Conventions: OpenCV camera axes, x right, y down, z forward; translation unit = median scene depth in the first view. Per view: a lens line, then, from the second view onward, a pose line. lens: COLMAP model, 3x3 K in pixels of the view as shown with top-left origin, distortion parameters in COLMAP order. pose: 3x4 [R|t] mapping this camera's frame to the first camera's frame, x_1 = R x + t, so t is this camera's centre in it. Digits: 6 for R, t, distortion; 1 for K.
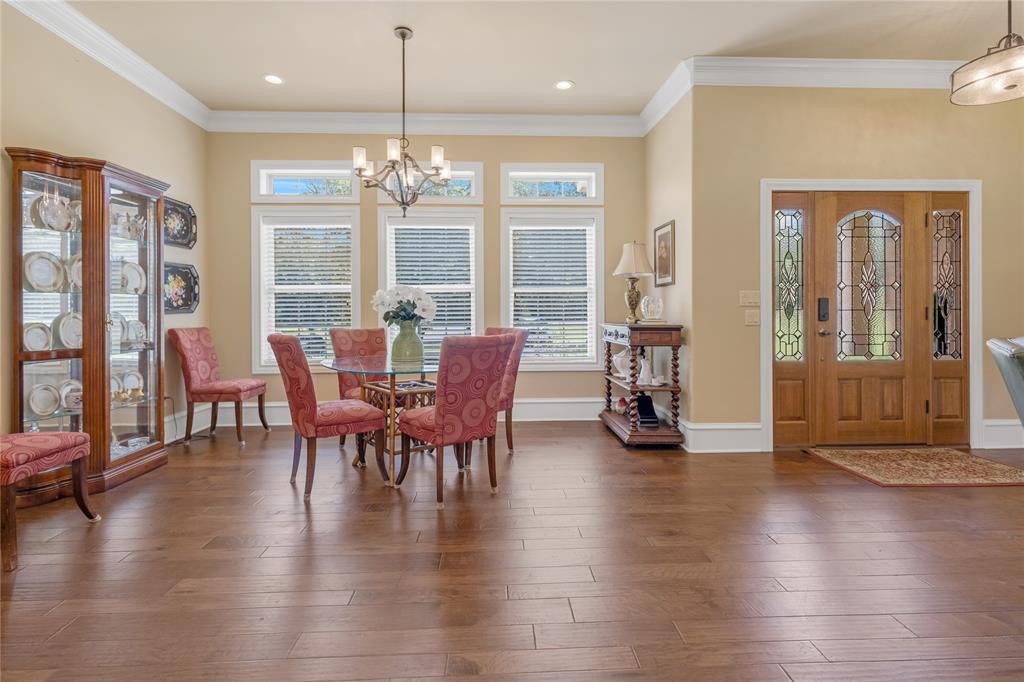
lens RADIAL K [[492.2, 0, 514.4], [0, 492.2, 310.4], [0, 0, 1]] dist [0.014271, -0.002241]
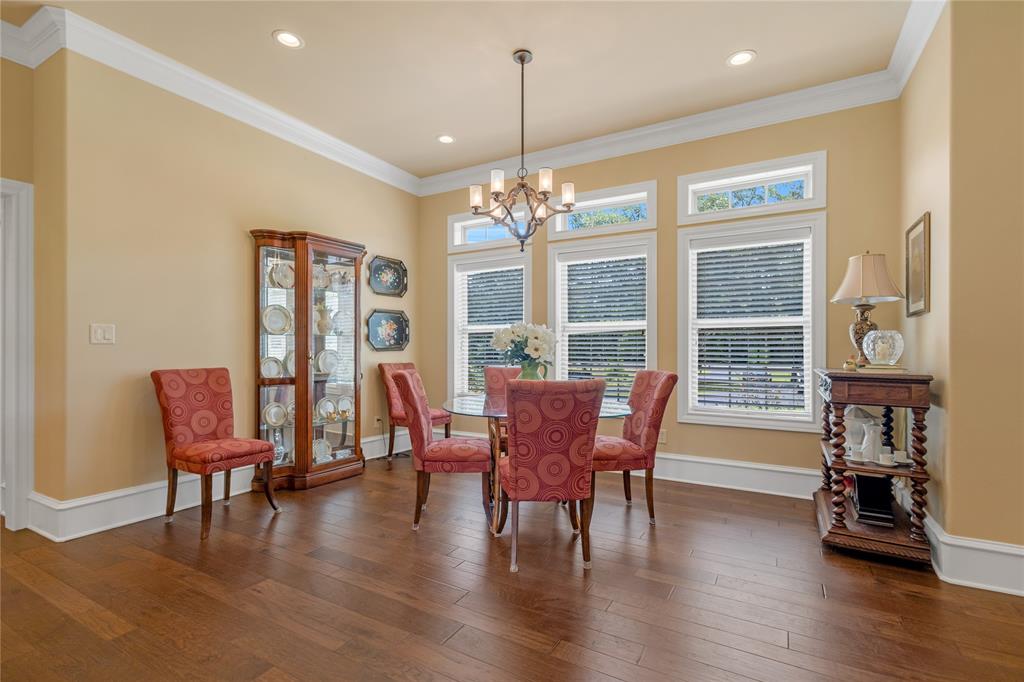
lens RADIAL K [[482.1, 0, 510.7], [0, 482.1, 348.5], [0, 0, 1]] dist [0.016386, -0.002520]
pose [[0.841136, 0.004846, -0.540802, 0.217543], [-0.005804, 0.999983, -0.000067, -0.001898], [0.540793, 0.003195, 0.841150, 0.175169]]
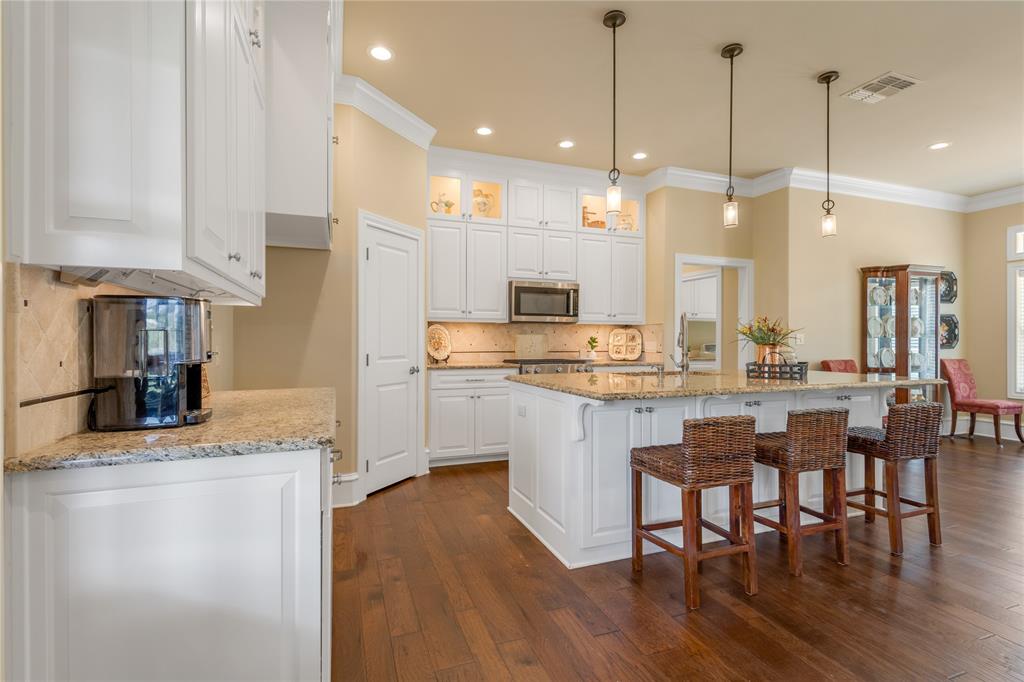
lens RADIAL K [[482.1, 0, 508.5], [0, 482.1, 340.2], [0, 0, 1]] dist [0.016386, -0.002520]
pose [[0.306448, 0.001688, -0.951886, 0.304612], [-0.003924, 0.999992, 0.000510, -0.015772], [0.951879, 0.003578, 0.306452, -0.681939]]
